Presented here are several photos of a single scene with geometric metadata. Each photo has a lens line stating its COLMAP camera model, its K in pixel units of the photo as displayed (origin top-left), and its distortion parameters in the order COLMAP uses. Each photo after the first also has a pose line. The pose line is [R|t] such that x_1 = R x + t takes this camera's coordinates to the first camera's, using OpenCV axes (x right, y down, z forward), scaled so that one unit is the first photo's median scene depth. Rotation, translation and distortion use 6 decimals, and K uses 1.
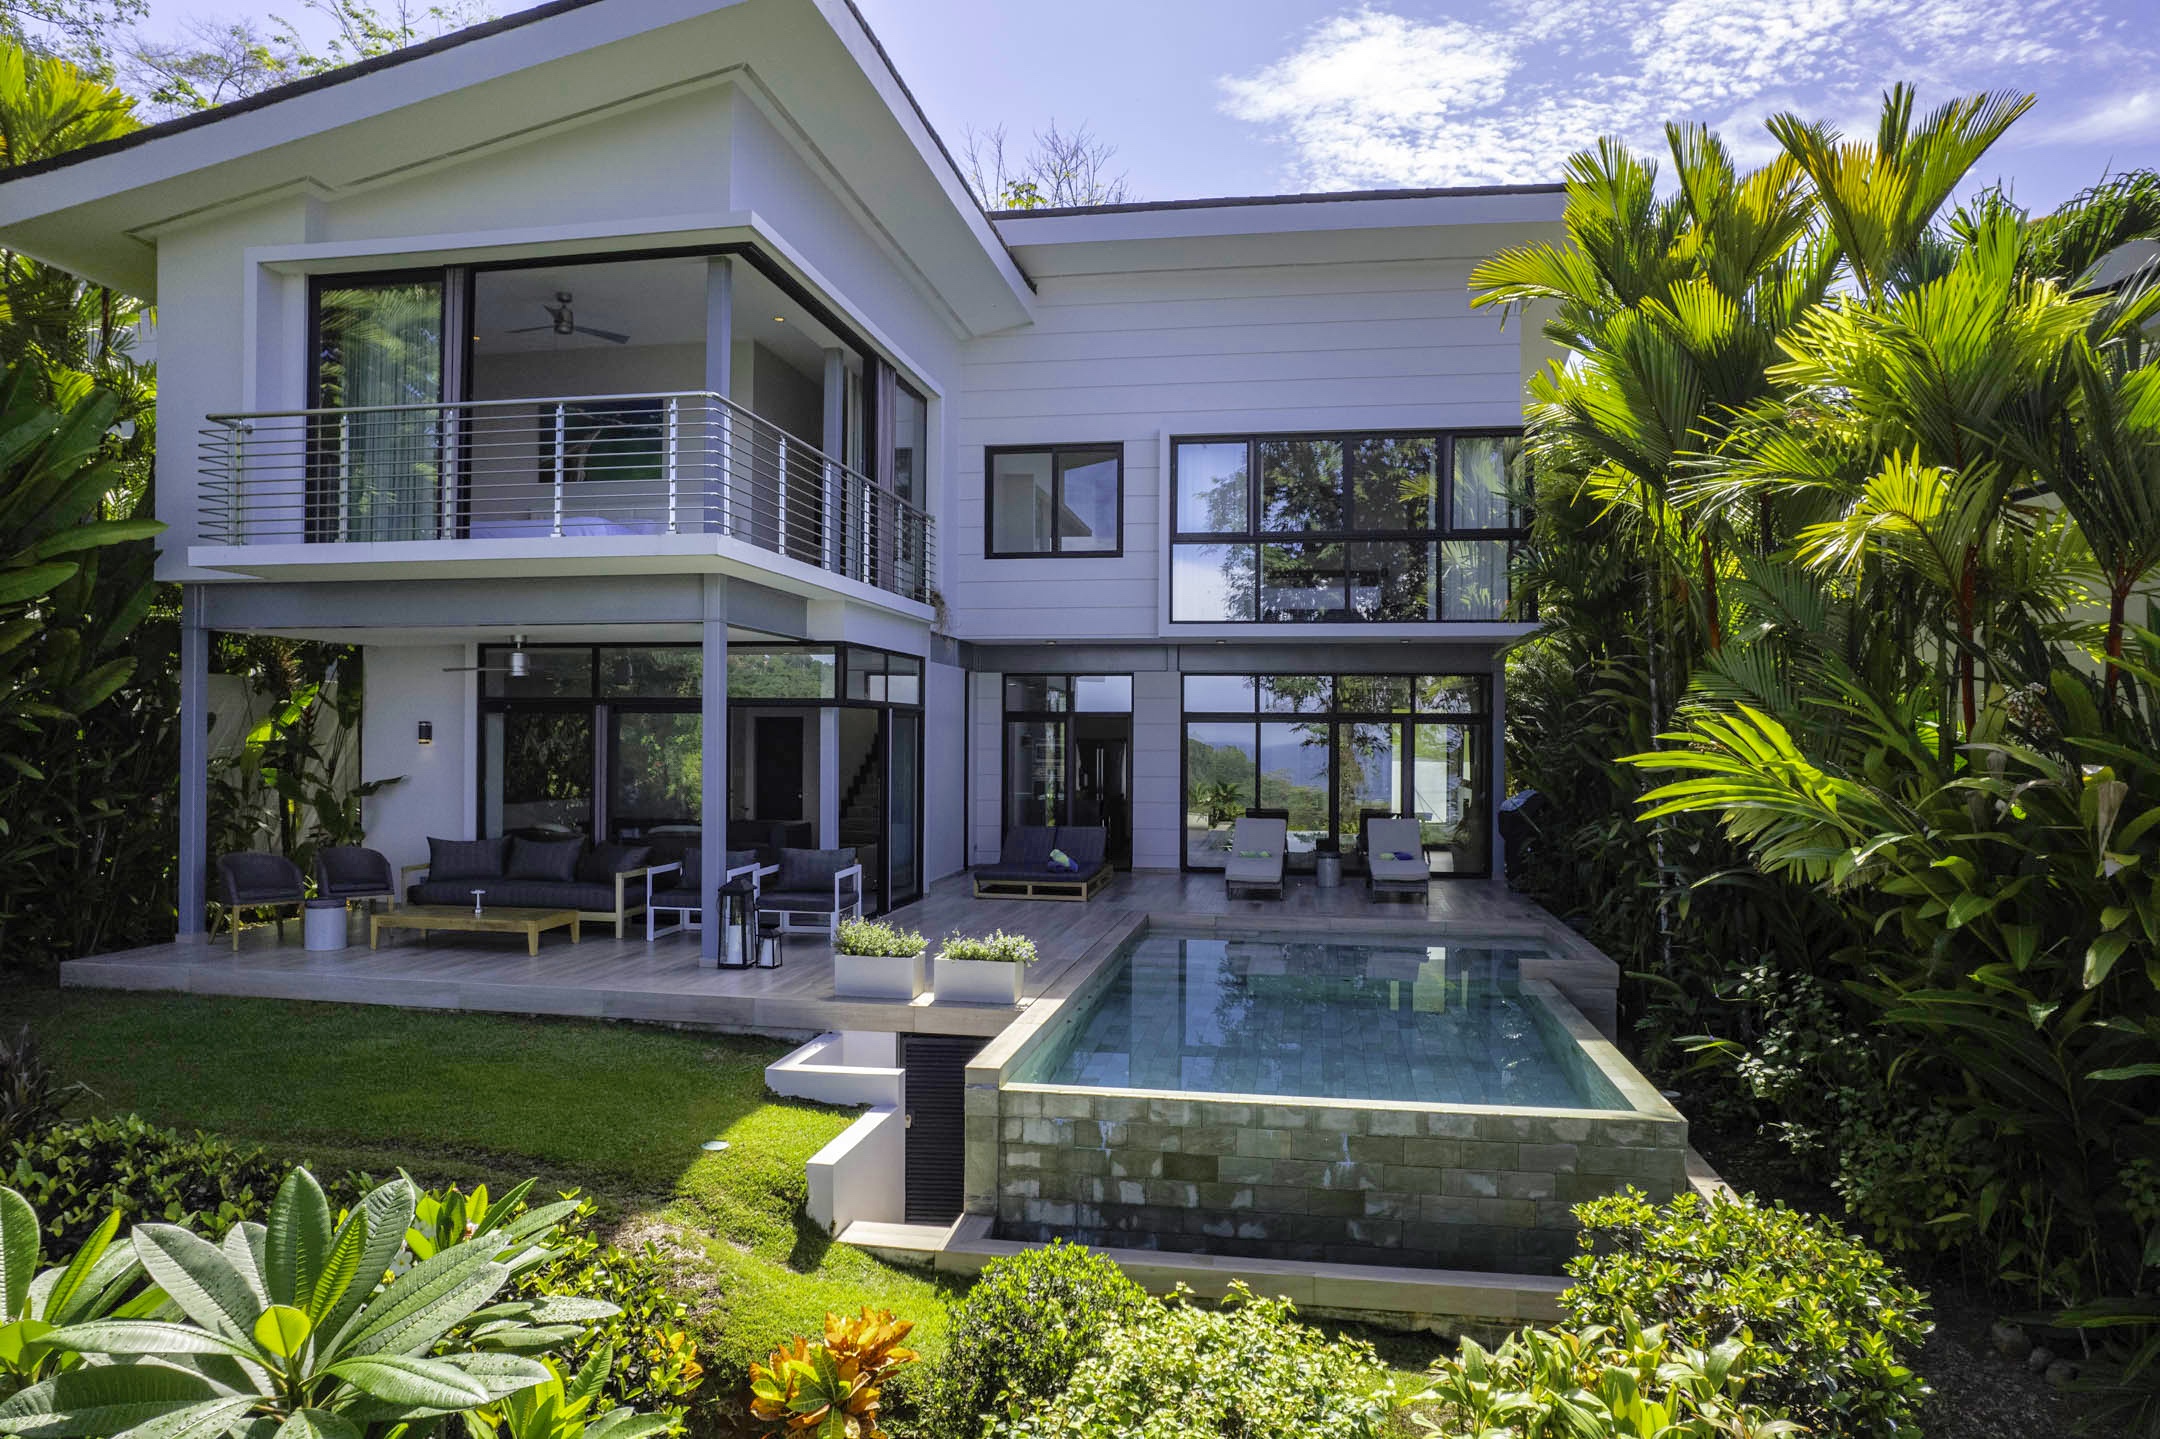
lens RADIAL K [[1384.2, 0, 1084.1], [0, 1384.2, 746.3], [0, 0, 1]] dist [-0.063757, 0.058931]
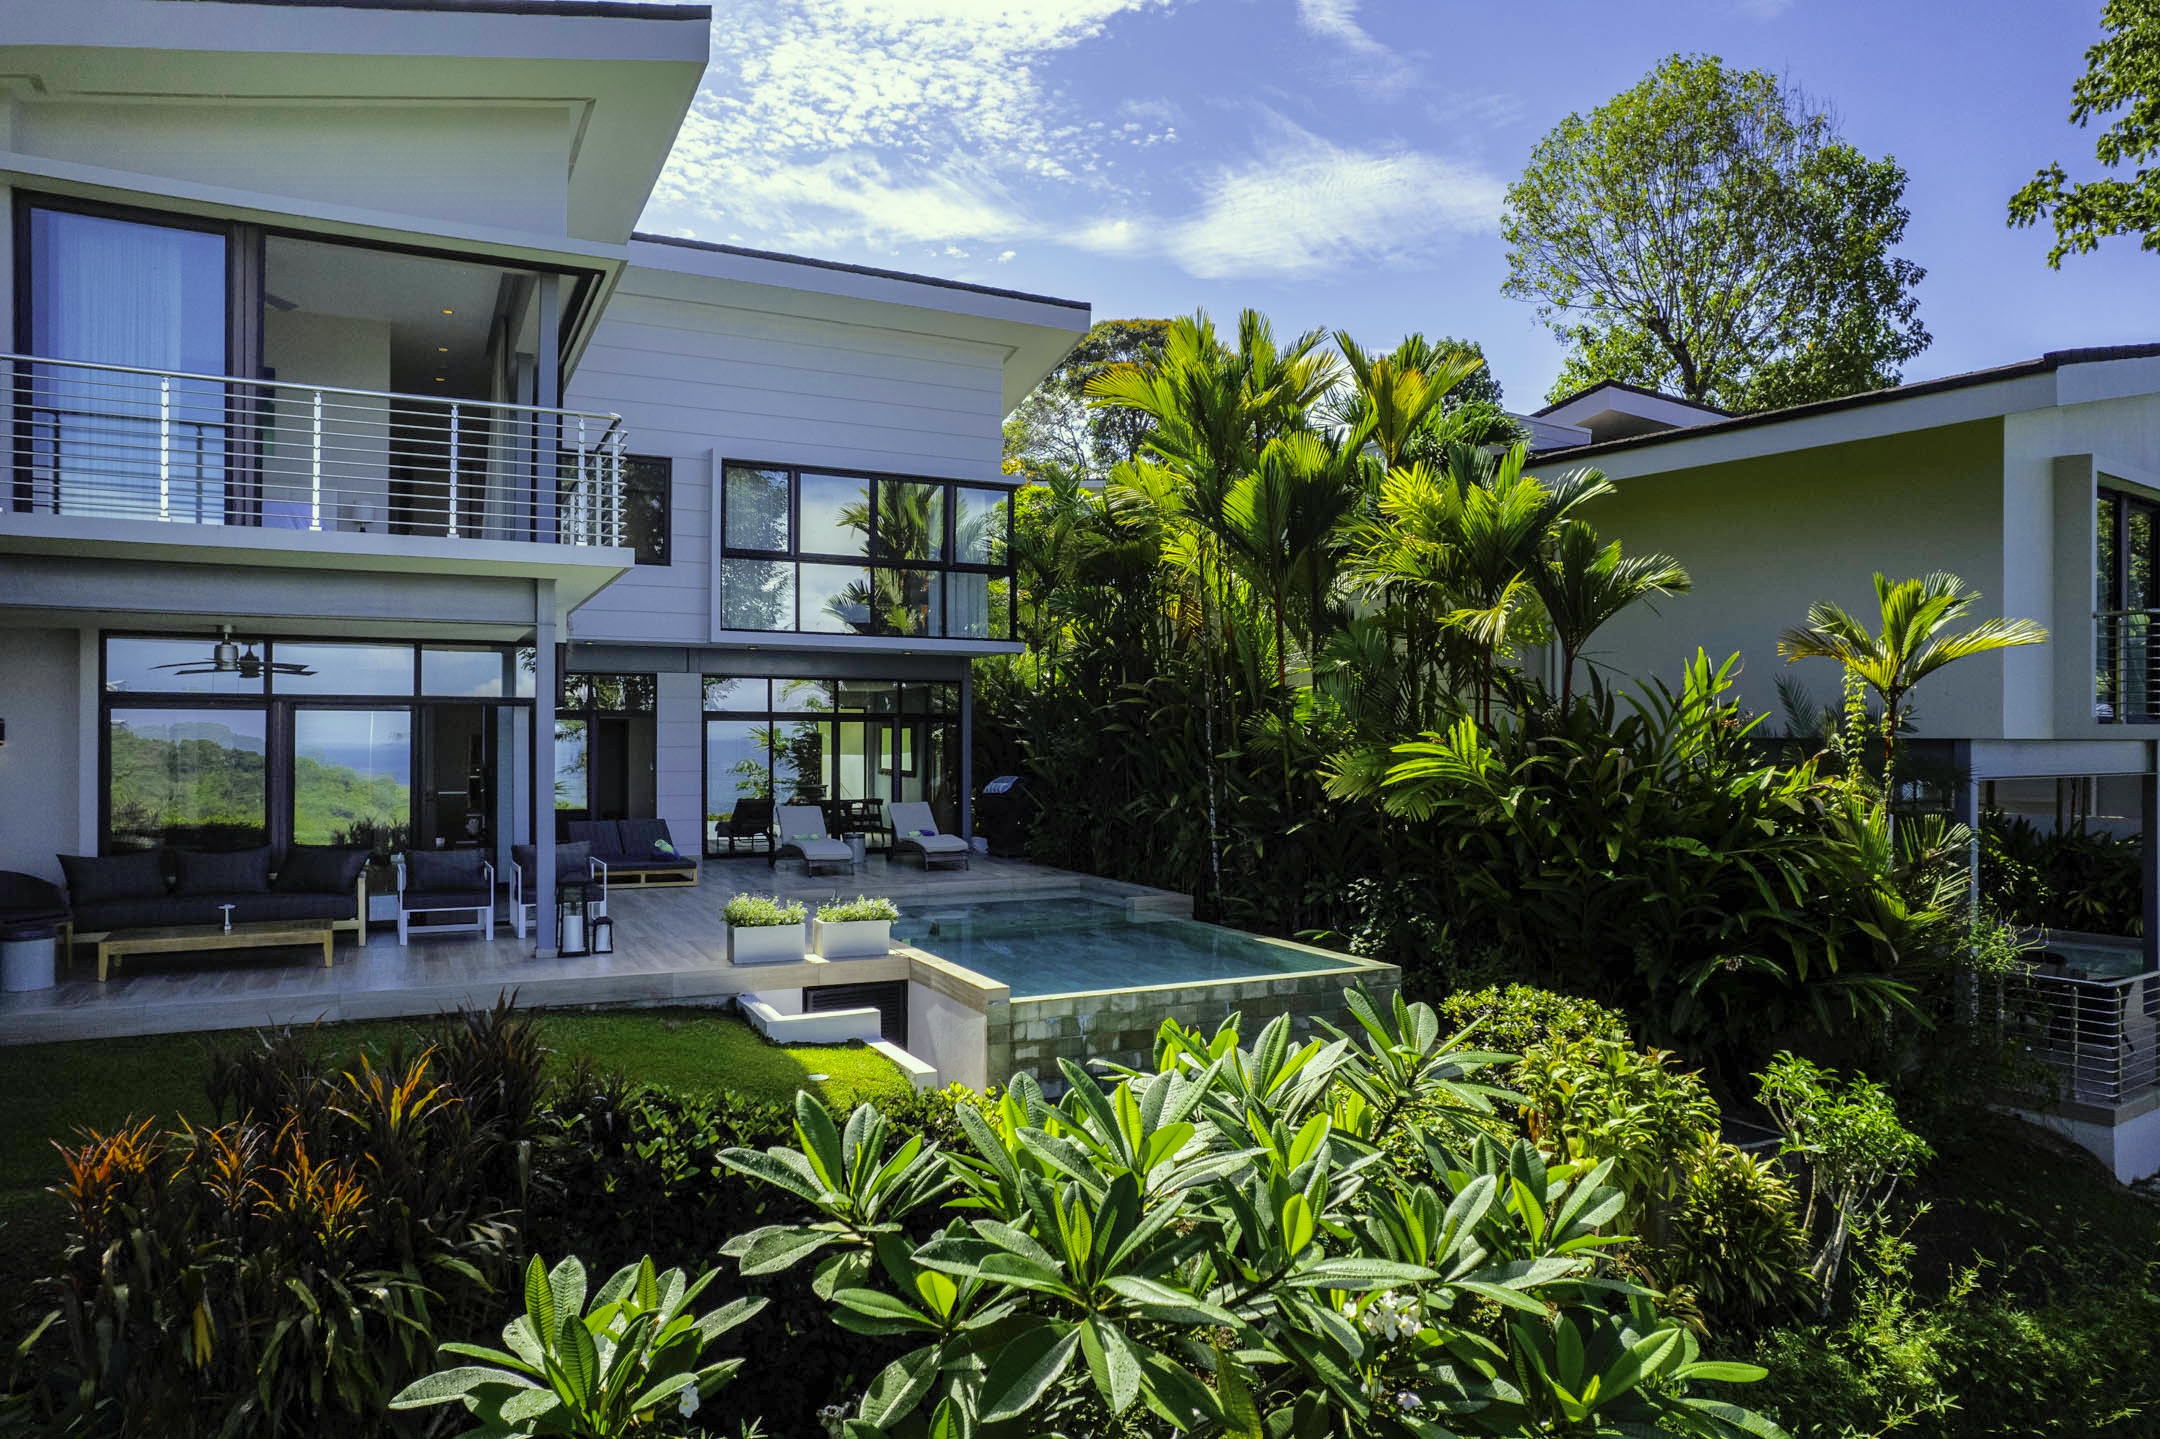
lens RADIAL K [[1384.2, 0, 1084.1], [0, 1384.2, 746.3], [0, 0, 1]] dist [-0.063757, 0.058931]
pose [[0.803455, -0.008230, 0.595309, -0.460818], [0.005889, 0.999965, 0.005876, -0.002257], [-0.595336, -0.001215, 0.803476, -0.060610]]
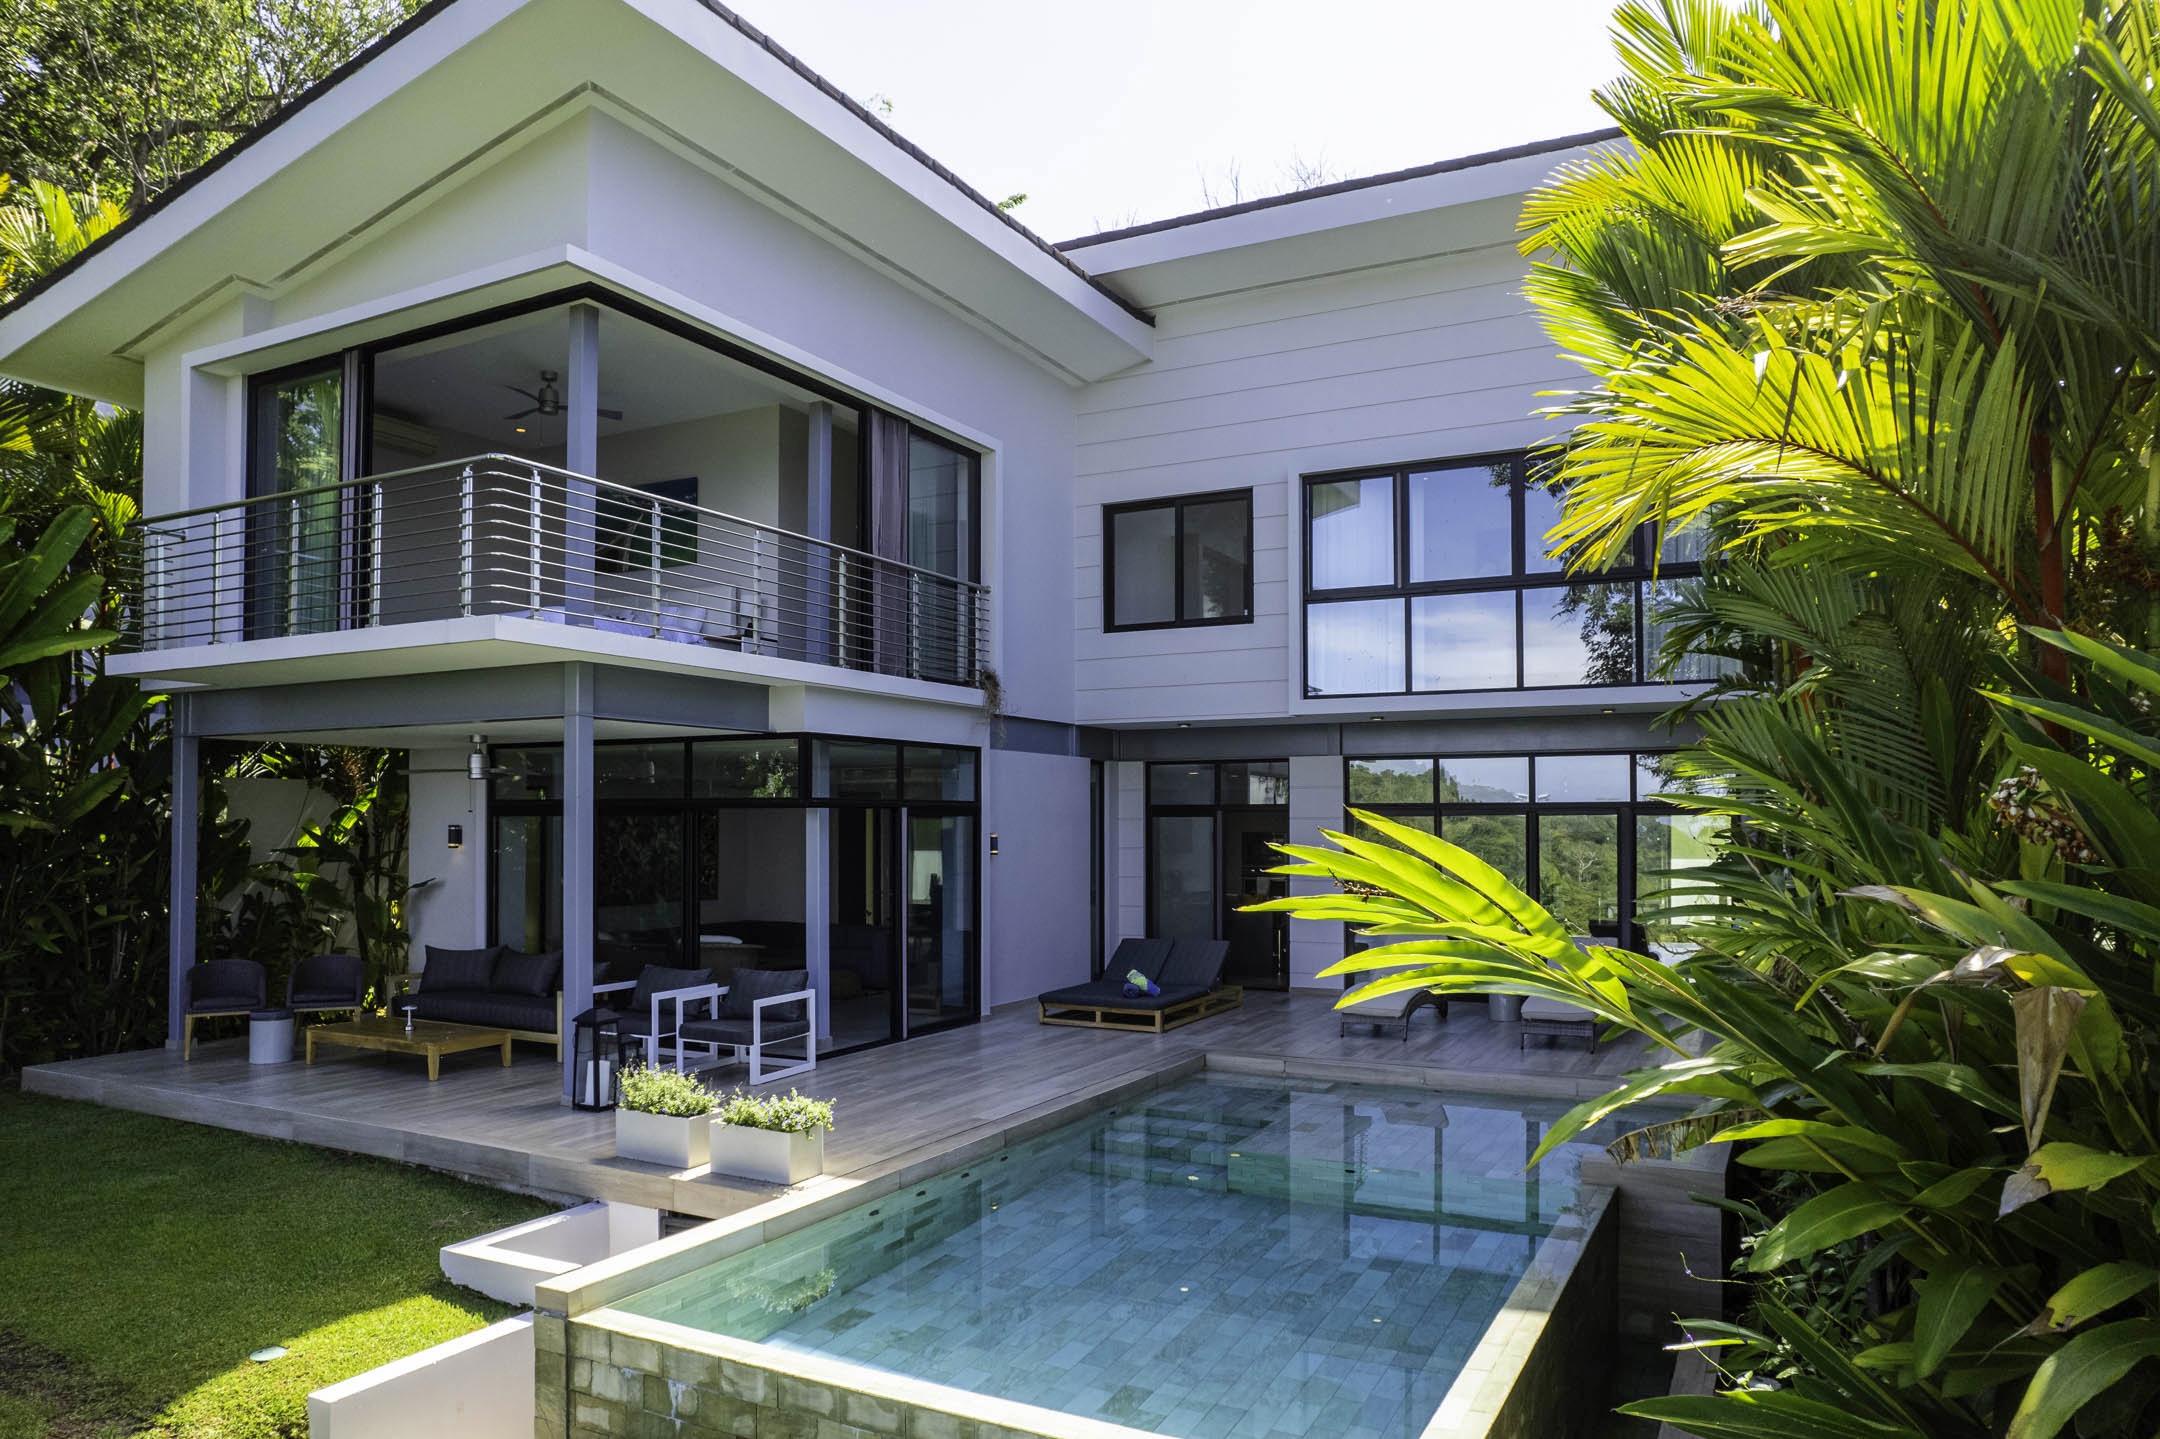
lens RADIAL K [[1394.6, 0, 1086.9], [0, 1394.6, 811.6], [0, 0, 1]] dist [-0.076297, 0.068470]
pose [[0.951112, -0.009252, -0.308709, 0.260985], [0.004520, 0.999861, -0.016041, -0.010489], [0.308814, 0.013862, 0.951021, 0.212600]]
